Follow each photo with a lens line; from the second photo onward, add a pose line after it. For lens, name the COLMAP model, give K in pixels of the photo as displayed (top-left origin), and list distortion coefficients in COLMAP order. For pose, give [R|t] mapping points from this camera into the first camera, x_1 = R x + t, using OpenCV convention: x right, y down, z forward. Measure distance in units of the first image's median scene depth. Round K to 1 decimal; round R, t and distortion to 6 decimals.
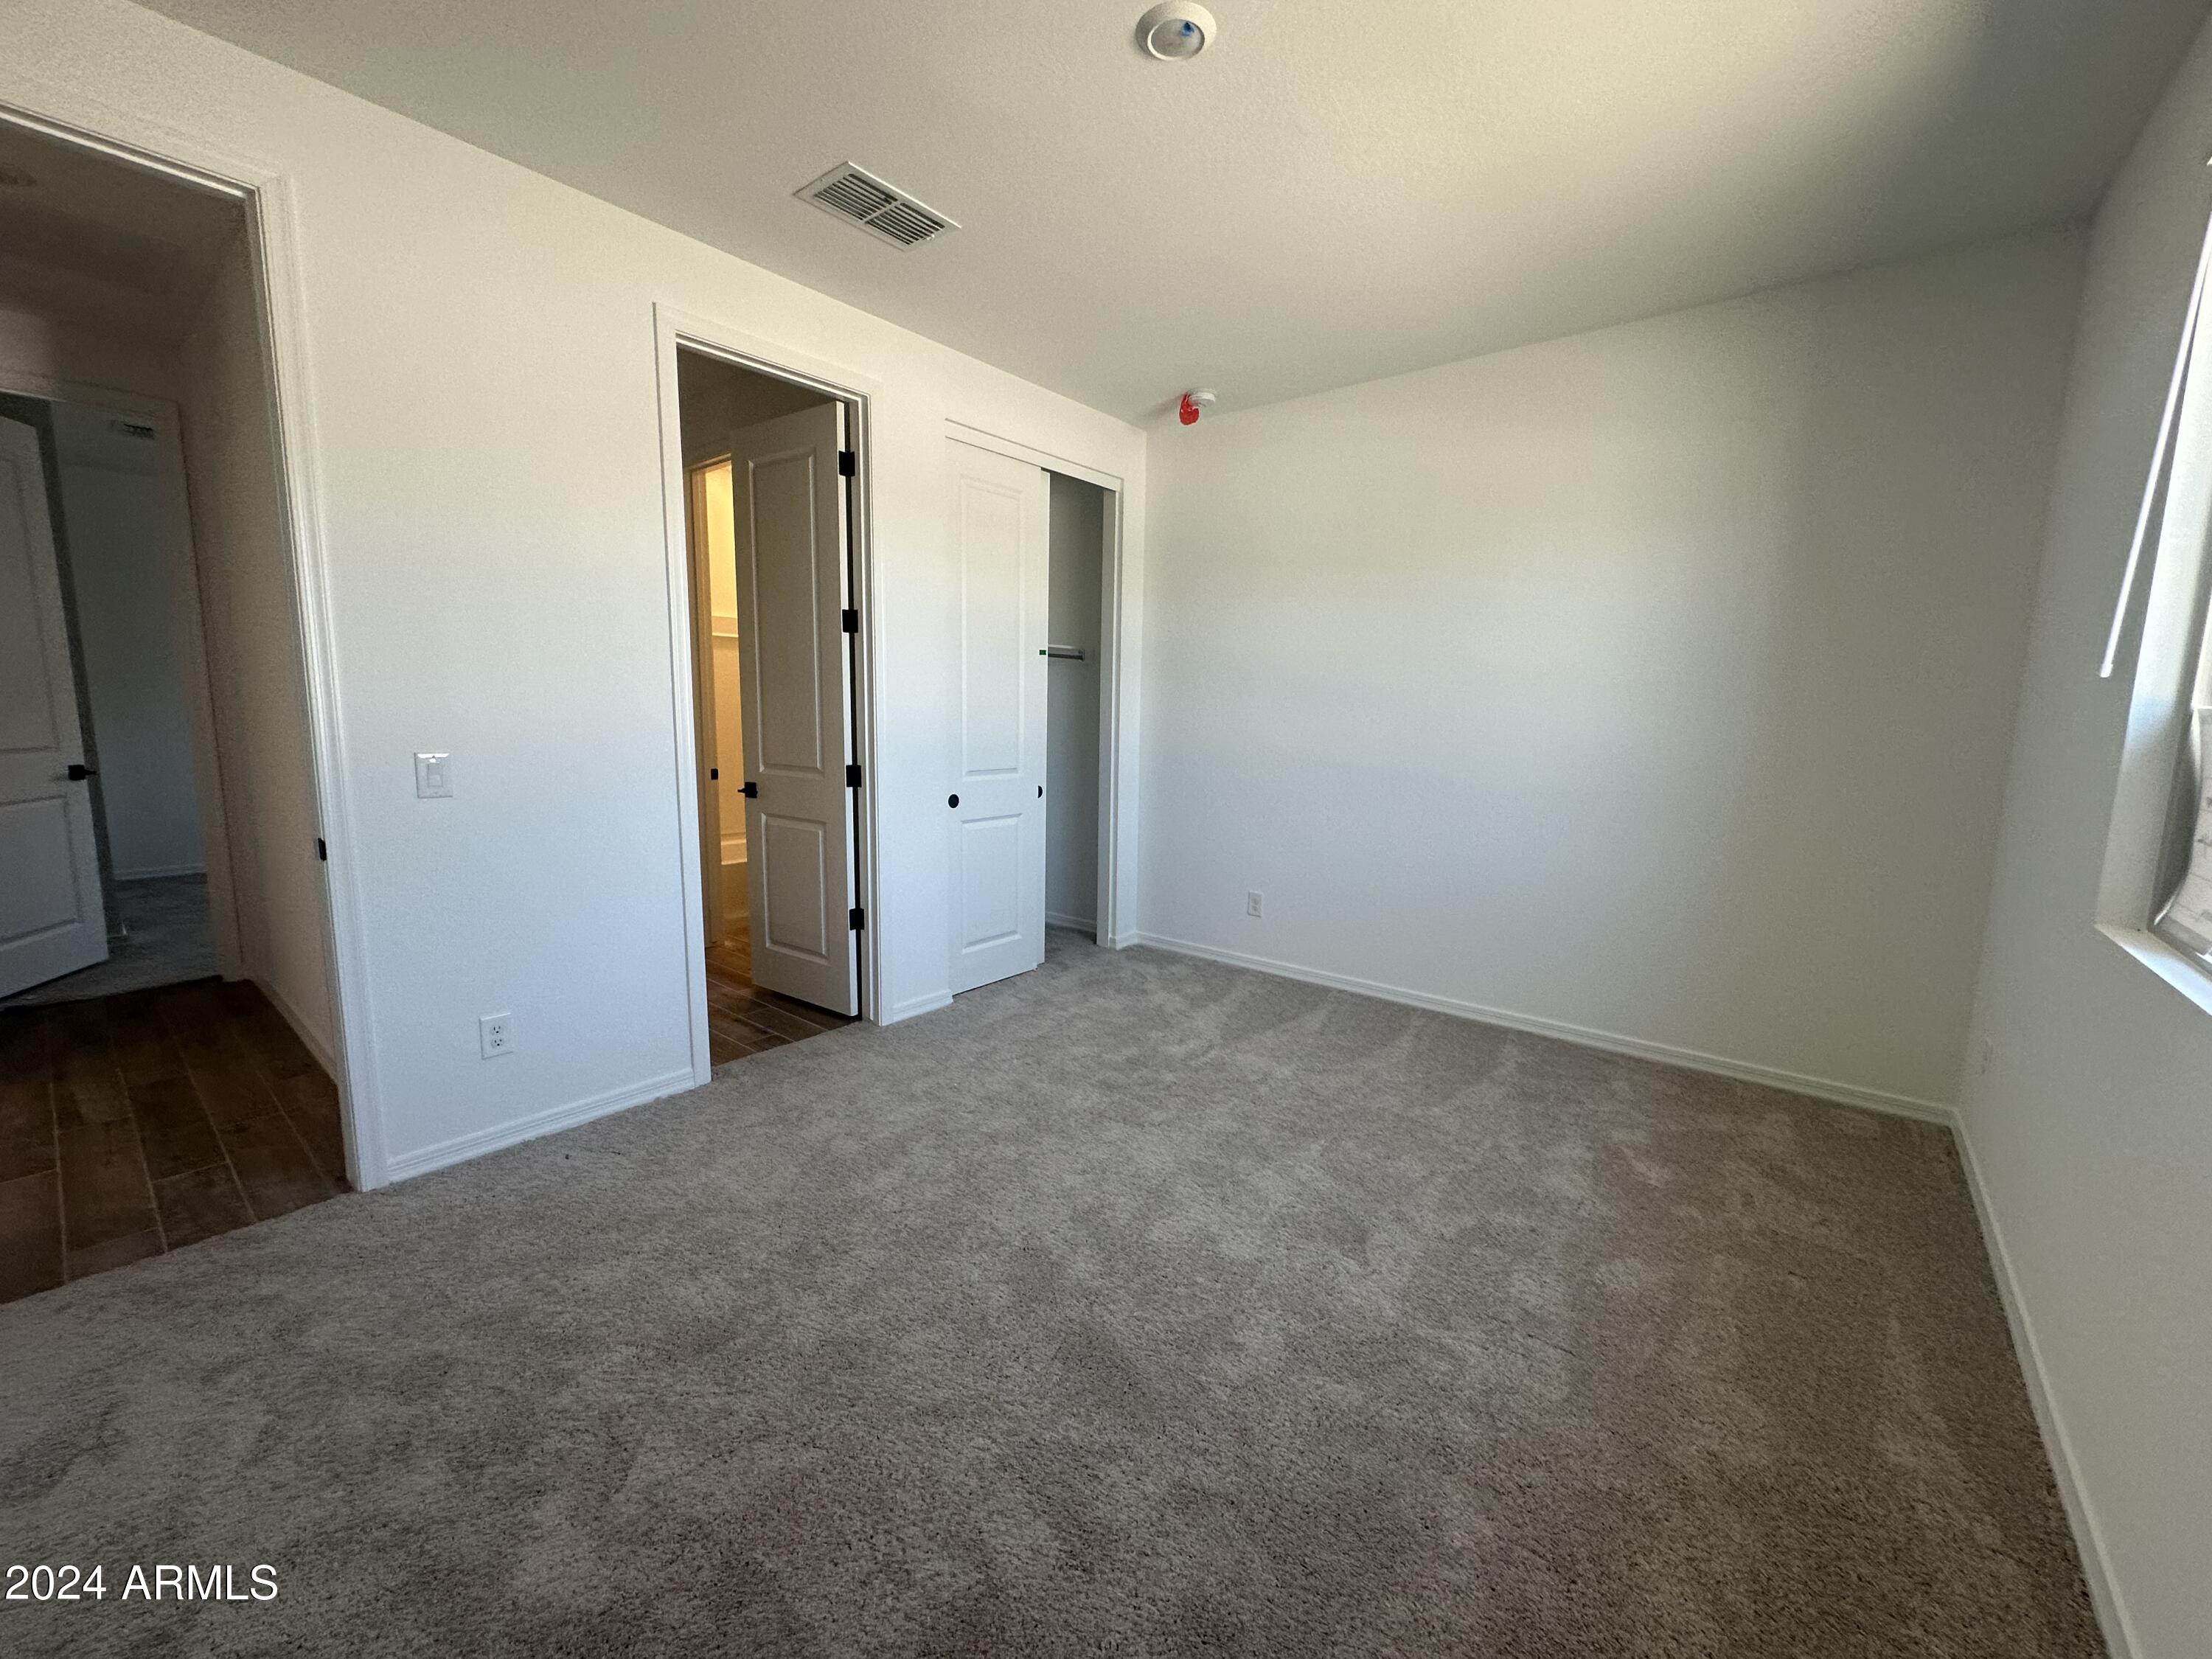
lens RADIAL K [[884.0, 0, 1102.6], [0, 884.0, 827.6], [0, 0, 1]] dist [-0.000603, 0.000913]
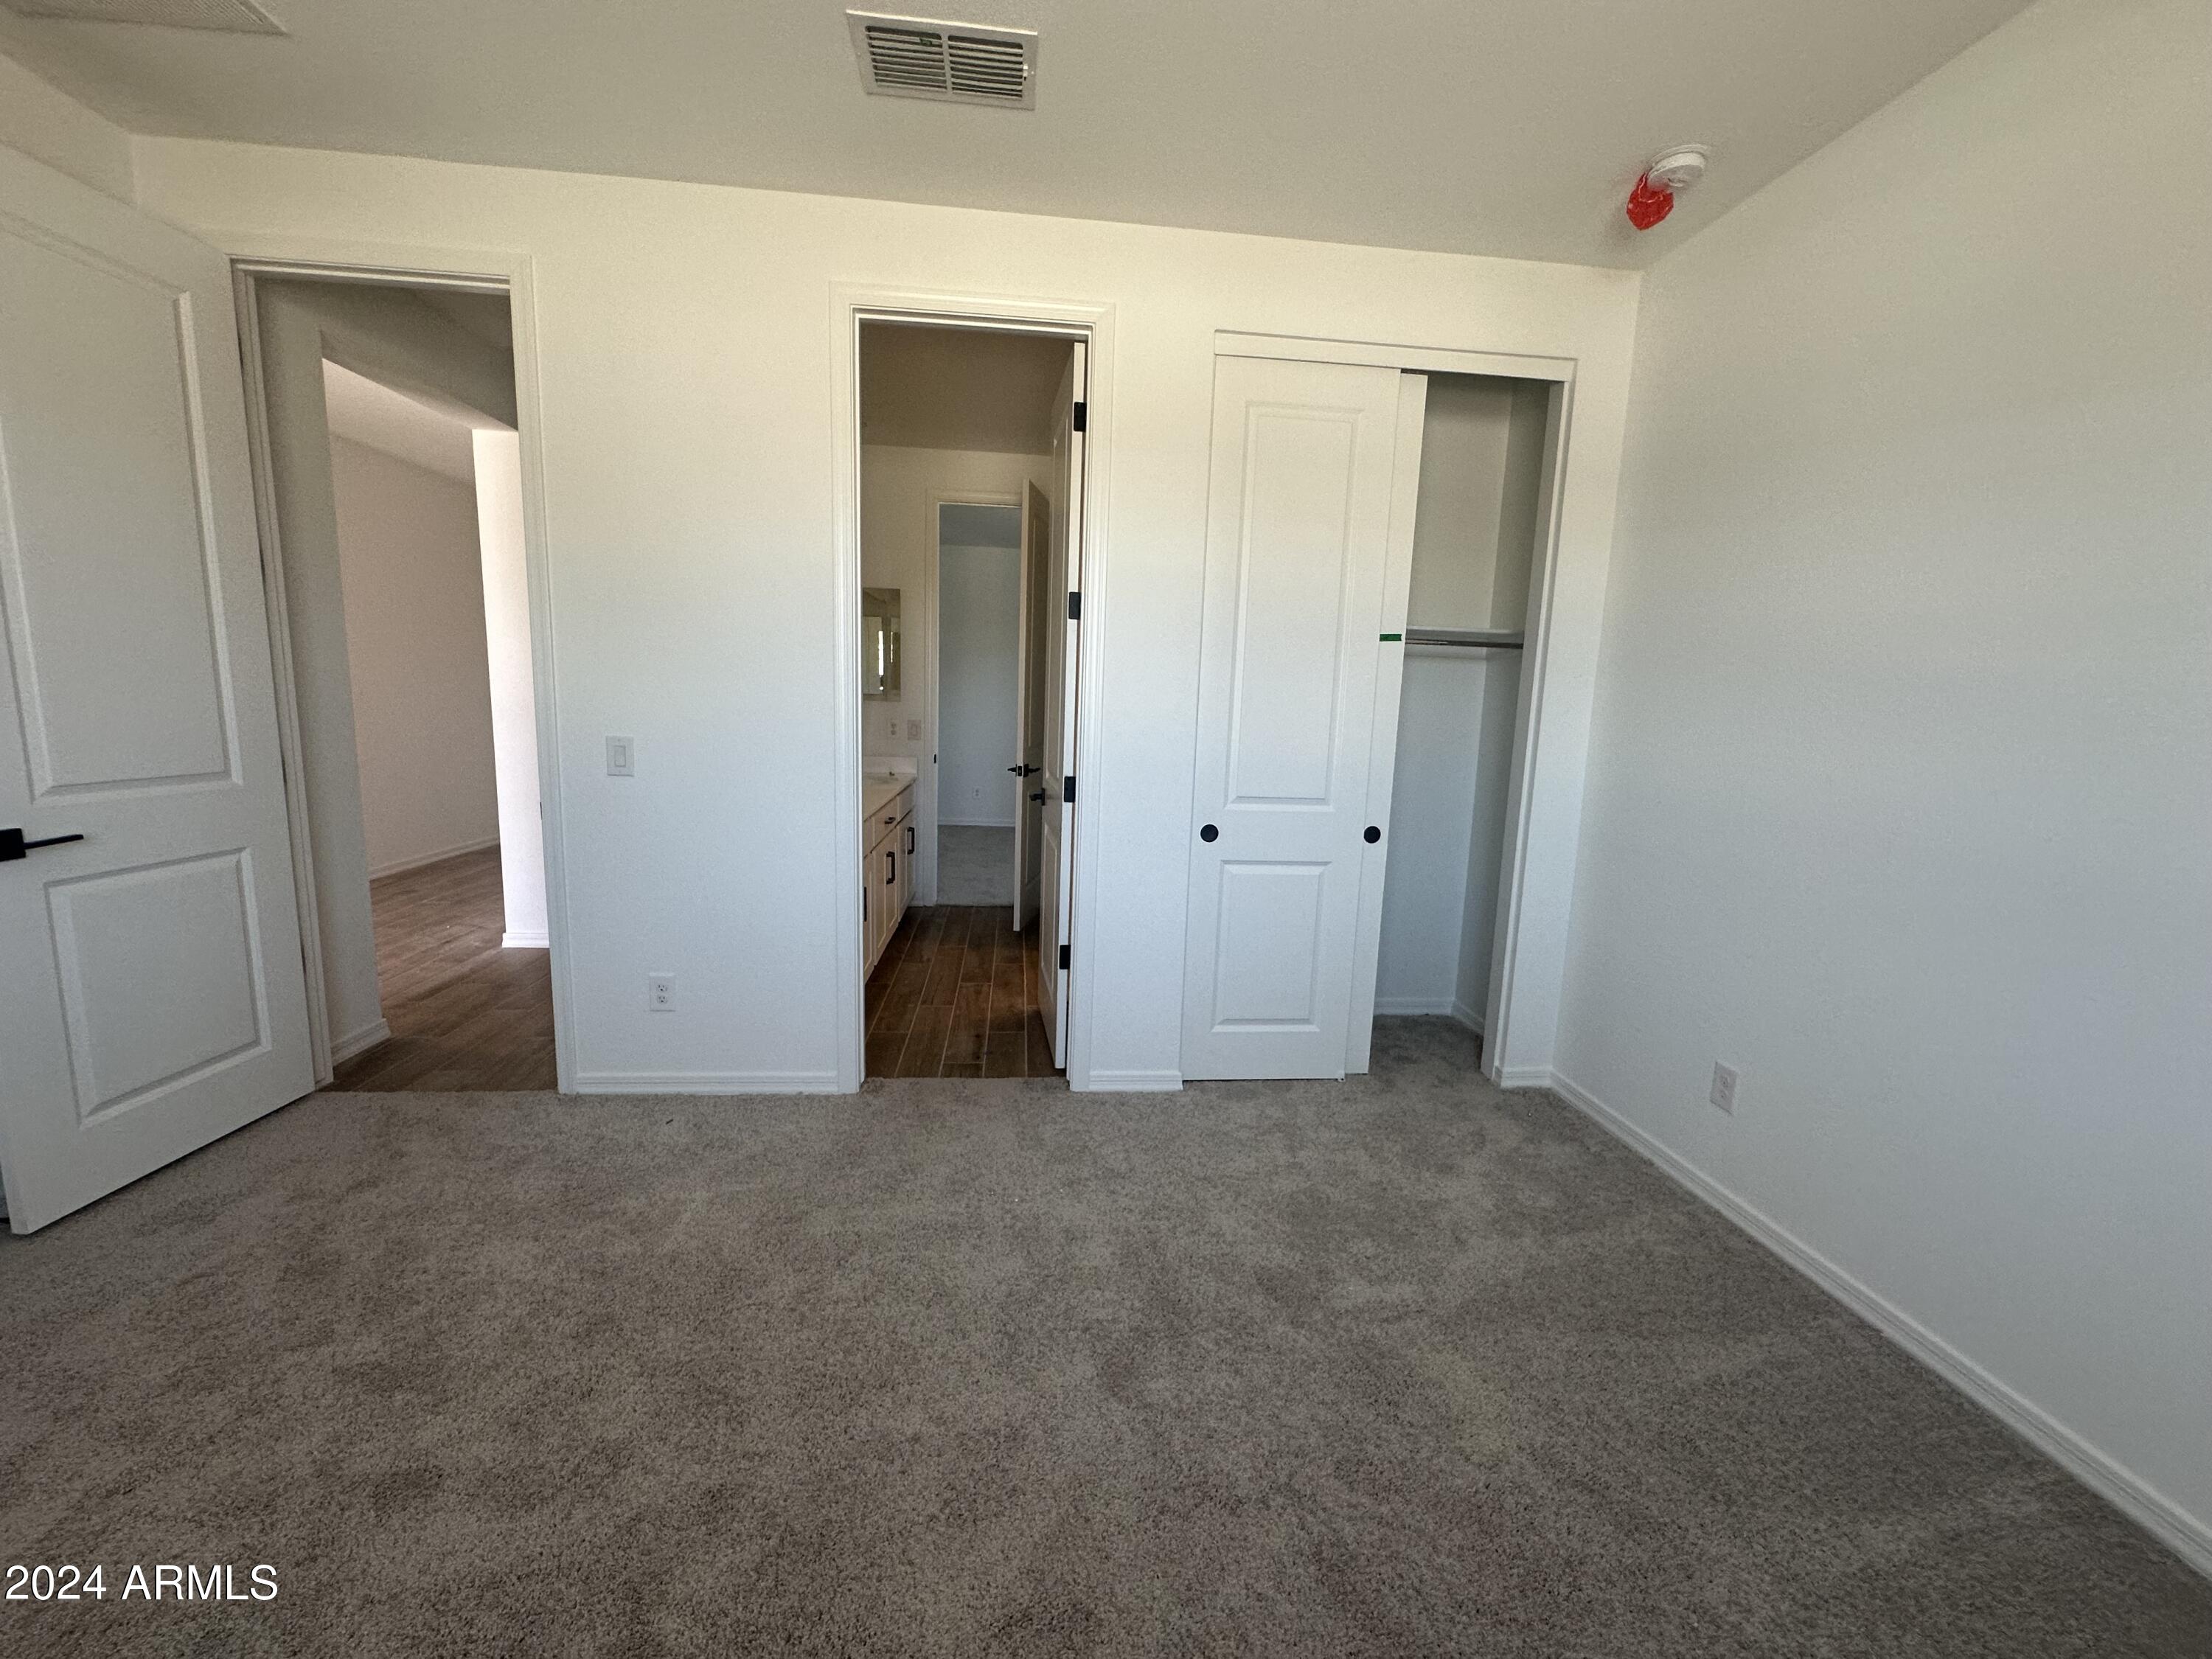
lens RADIAL K [[884.0, 0, 1100.3], [0, 884.0, 828.3], [0, 0, 1]] dist [-0.000603, 0.000913]
pose [[0.703404, 0.112095, -0.701895, 0.298952], [-0.120046, 0.992036, 0.038127, -0.051413], [0.700579, 0.057441, 0.711259, 0.377462]]
